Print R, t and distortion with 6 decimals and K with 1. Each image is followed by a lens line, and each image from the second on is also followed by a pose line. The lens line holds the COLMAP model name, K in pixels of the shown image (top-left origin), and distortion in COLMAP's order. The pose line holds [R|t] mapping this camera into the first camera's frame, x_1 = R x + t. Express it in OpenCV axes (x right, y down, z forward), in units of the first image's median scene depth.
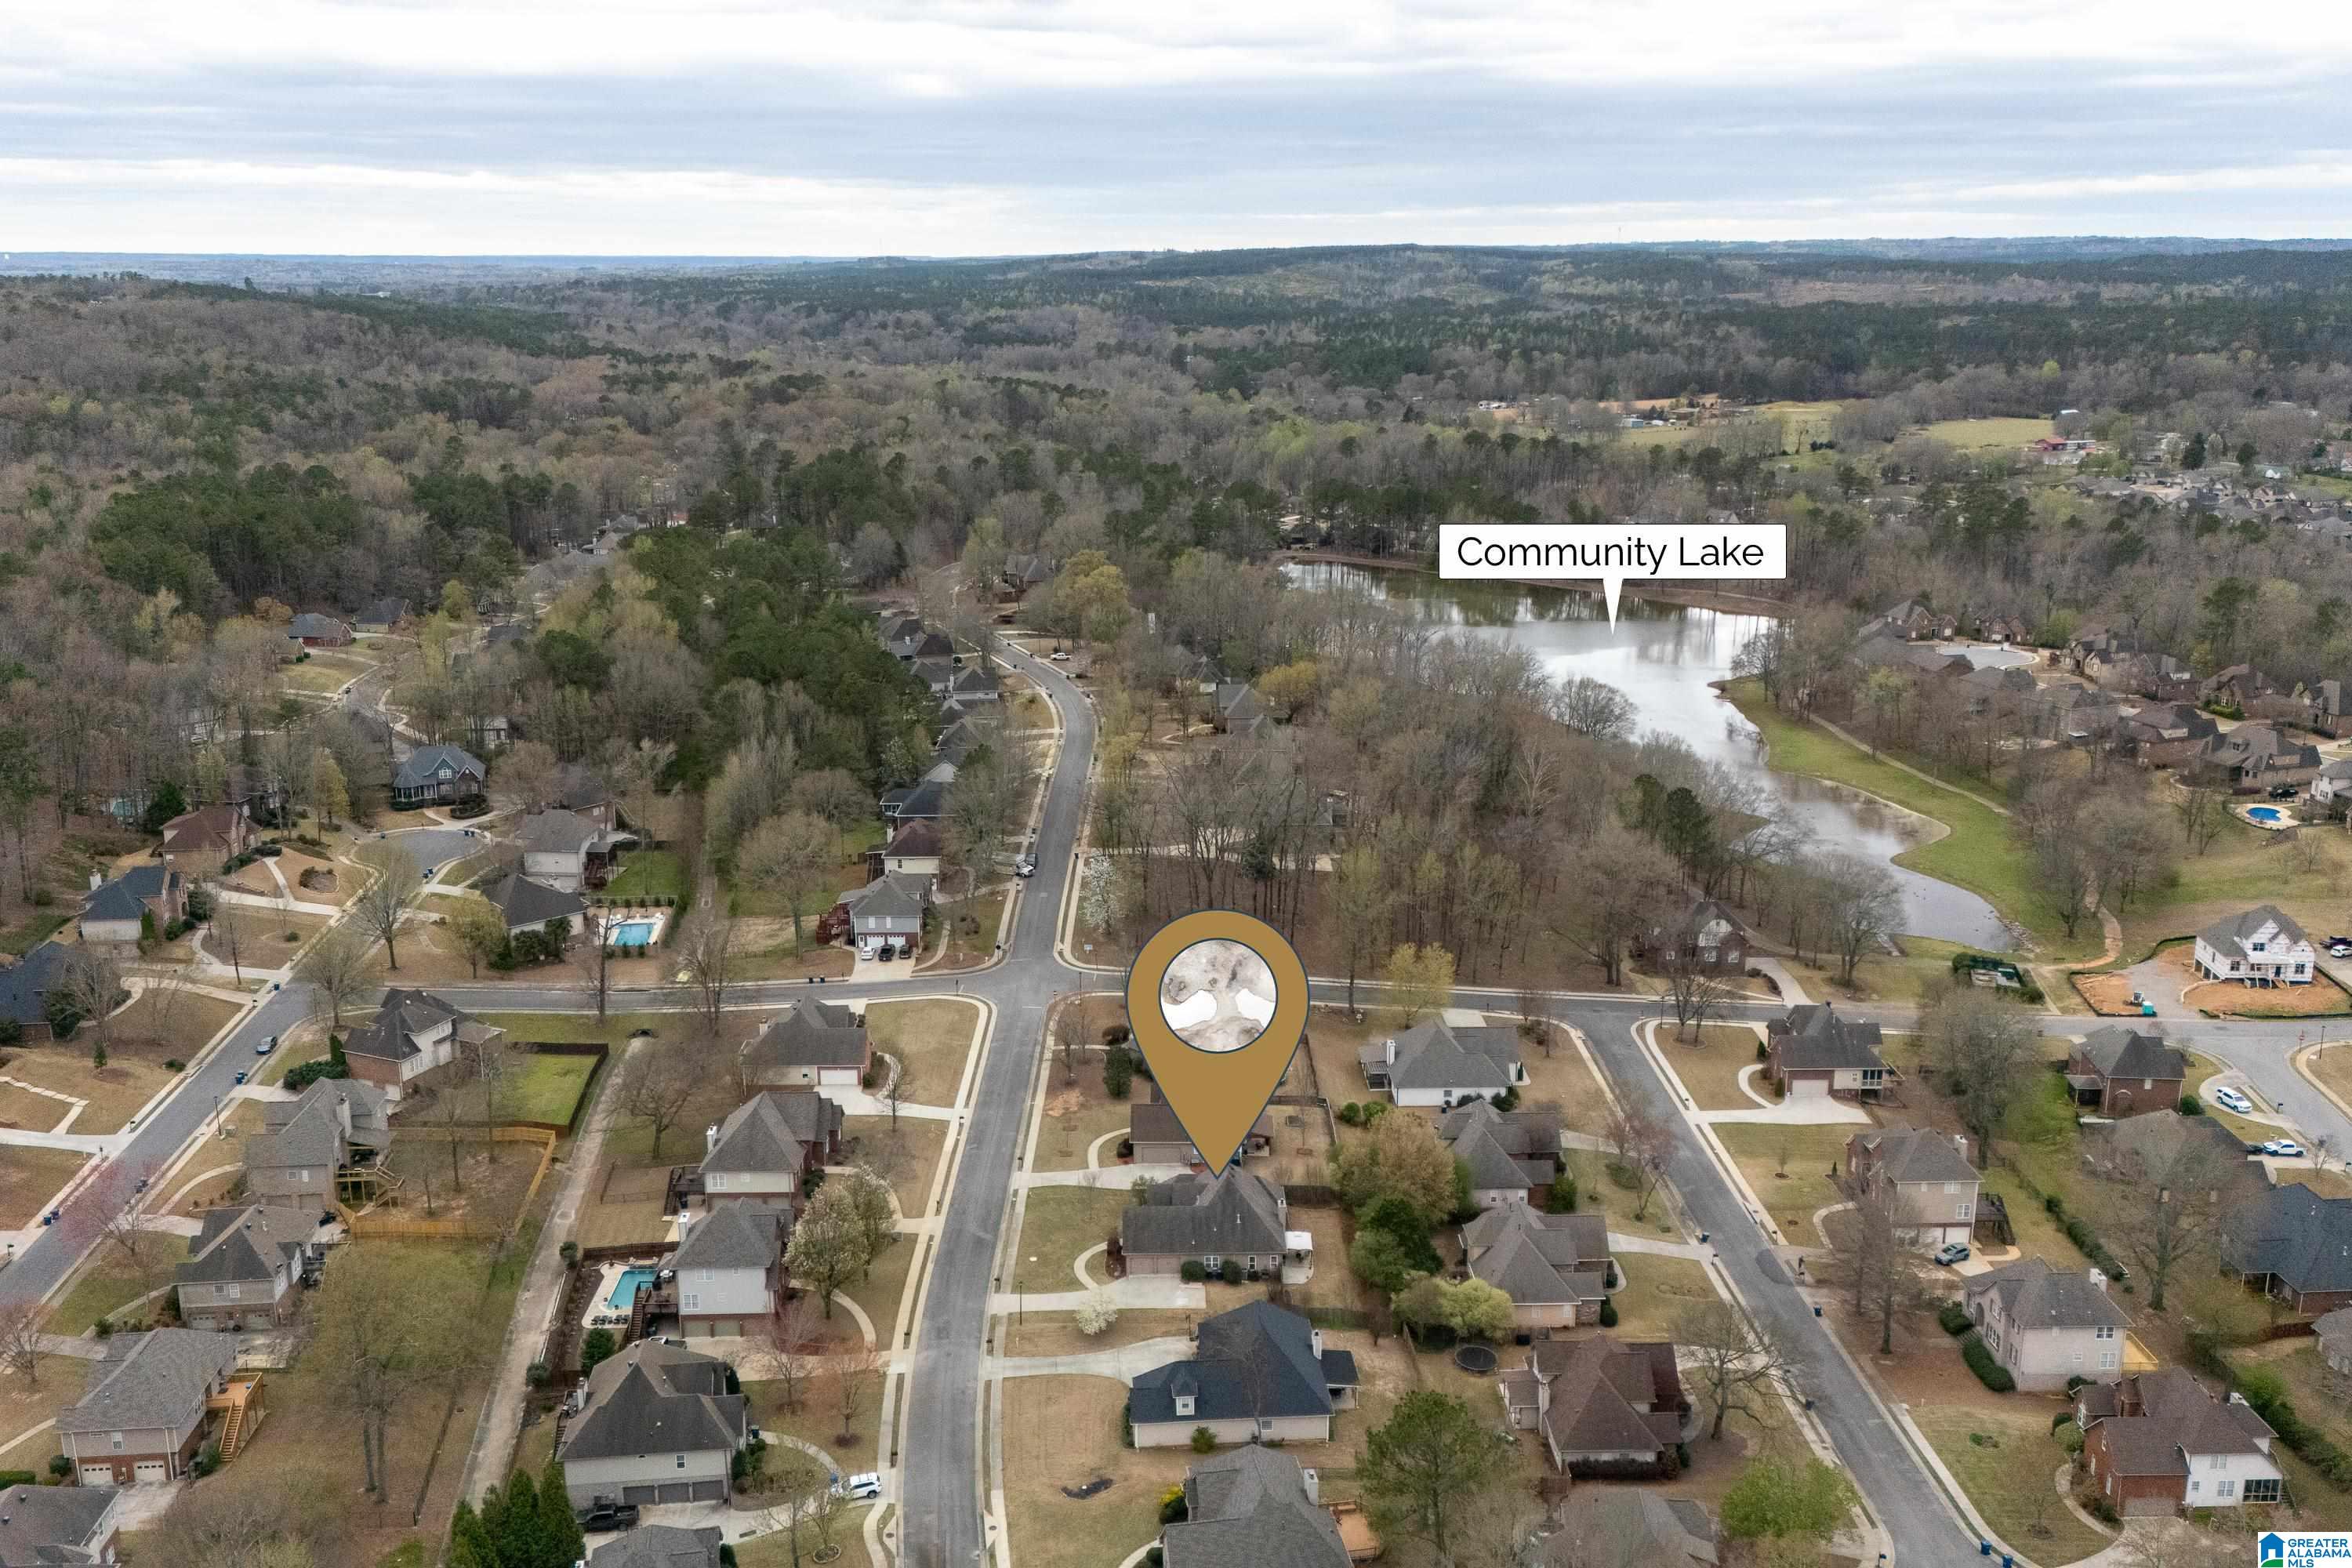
lens RADIAL K [[2055.5, 0, 1176.0], [0, 2055.5, 784.0], [0, 0, 1]] dist [0.061341, -0.003115]
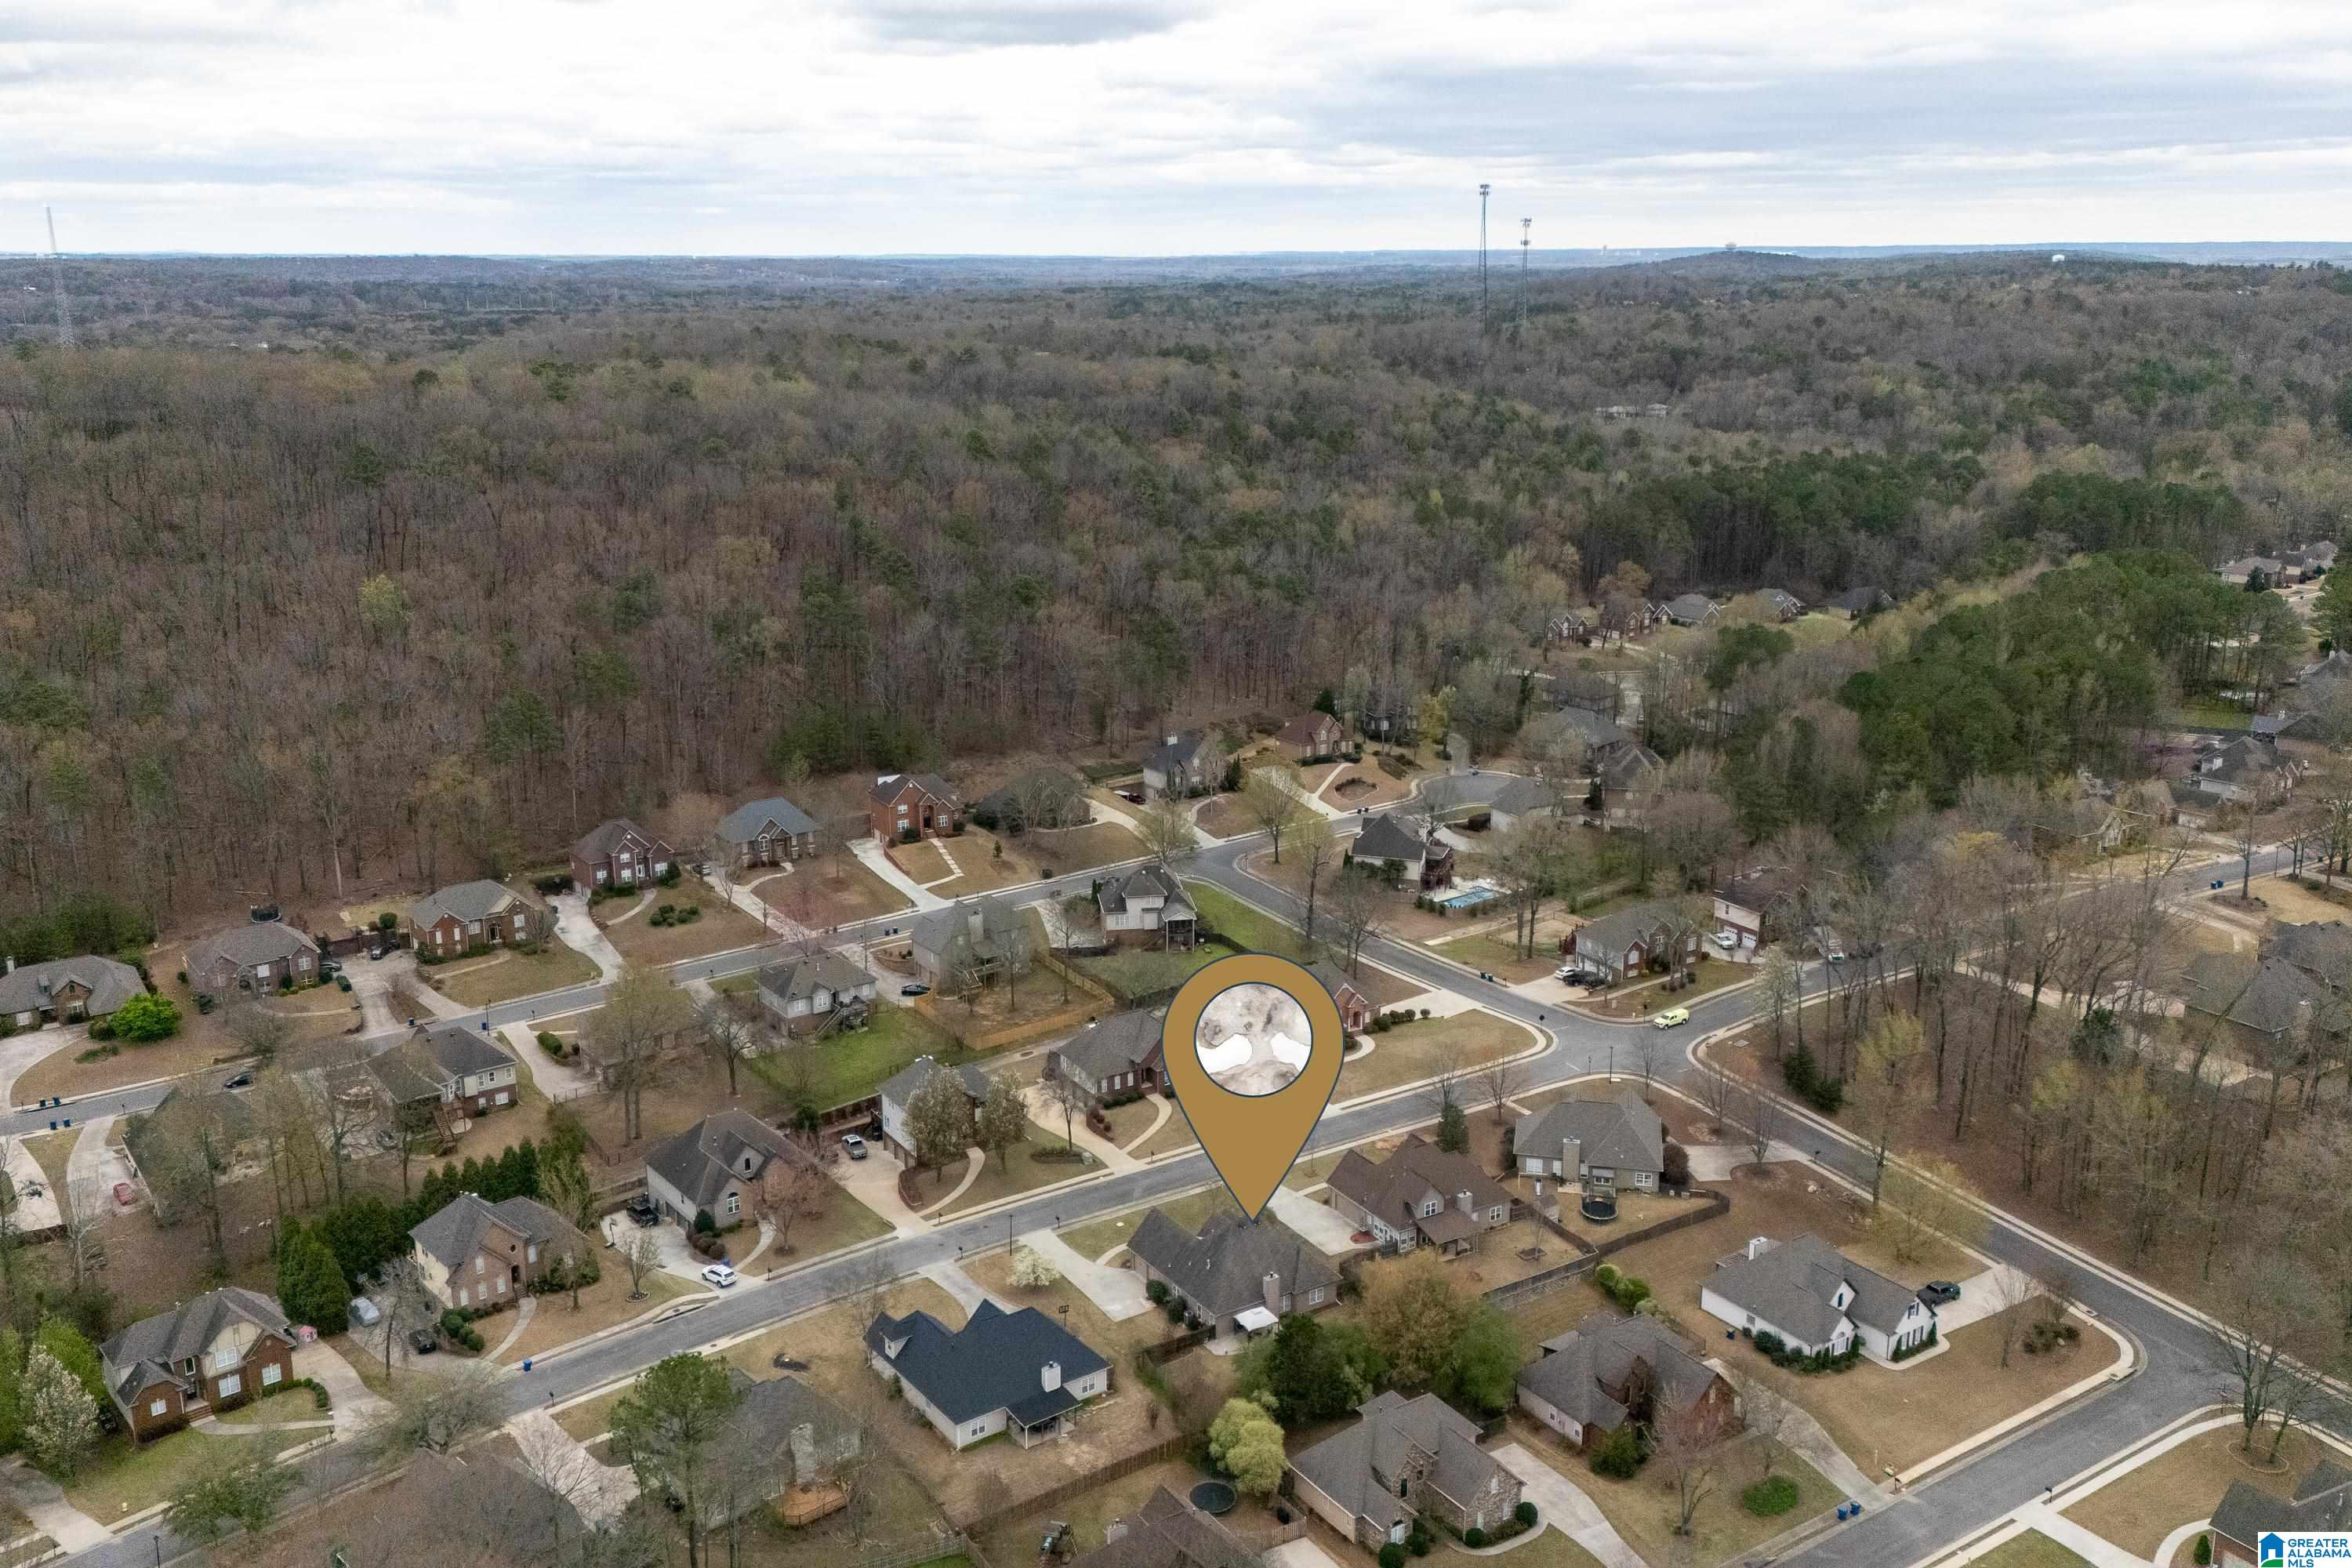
lens RADIAL K [[2055.5, 0, 1176.0], [0, 2055.5, 784.0], [0, 0, 1]] dist [0.061341, -0.003115]
pose [[0.536945, 0.225040, -0.813048, 0.600548], [-0.220980, 0.967632, 0.121889, -0.093940], [0.814160, 0.114220, 0.569295, 0.334977]]
